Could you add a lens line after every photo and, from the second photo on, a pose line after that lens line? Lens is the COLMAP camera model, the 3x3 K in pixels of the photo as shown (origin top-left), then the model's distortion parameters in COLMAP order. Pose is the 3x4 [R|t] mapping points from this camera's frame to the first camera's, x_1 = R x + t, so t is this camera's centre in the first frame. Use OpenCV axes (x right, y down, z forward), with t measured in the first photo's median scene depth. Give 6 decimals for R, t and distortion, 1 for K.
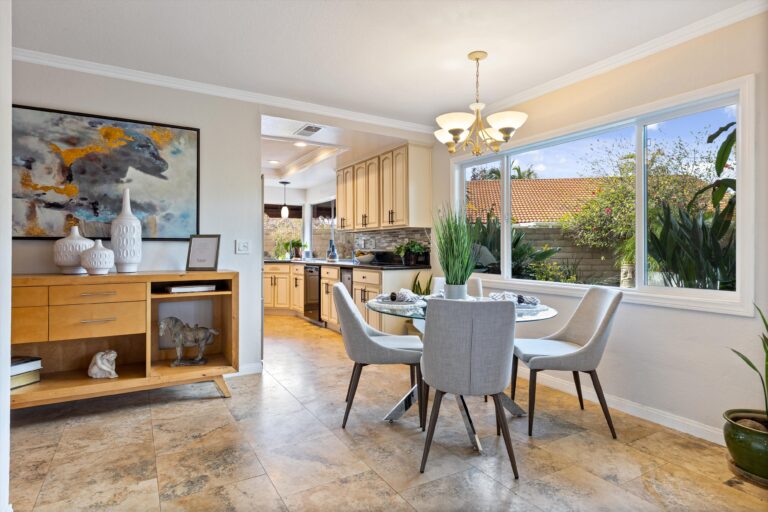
lens RADIAL K [[423.7, 0, 384.0], [0, 423.7, 256.0], [0, 0, 1]] dist [-0.000234, -0.000108]
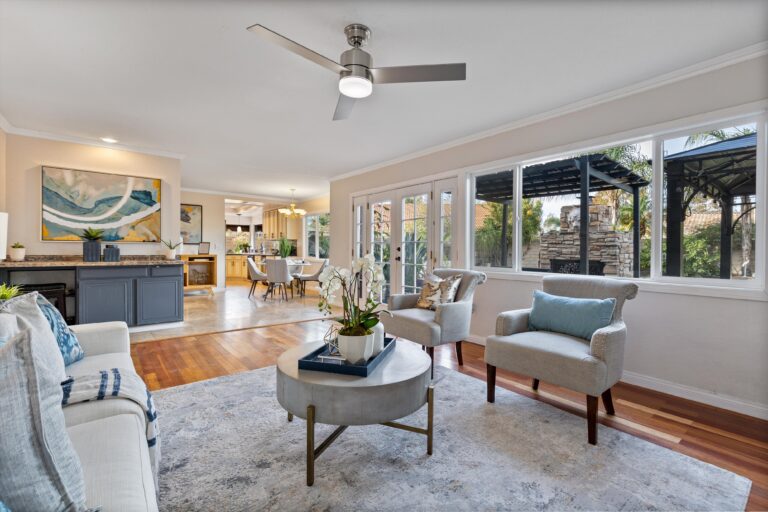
lens RADIAL K [[341.1, 0, 384.0], [0, 341.1, 256.0], [0, 0, 1]] dist [0.000678, 0.000125]
pose [[0.989811, 0.003477, 0.142344, 0.236125], [-0.003793, 0.999991, 0.001948, 0.017672], [-0.142336, -0.002468, 0.989815, -0.757280]]
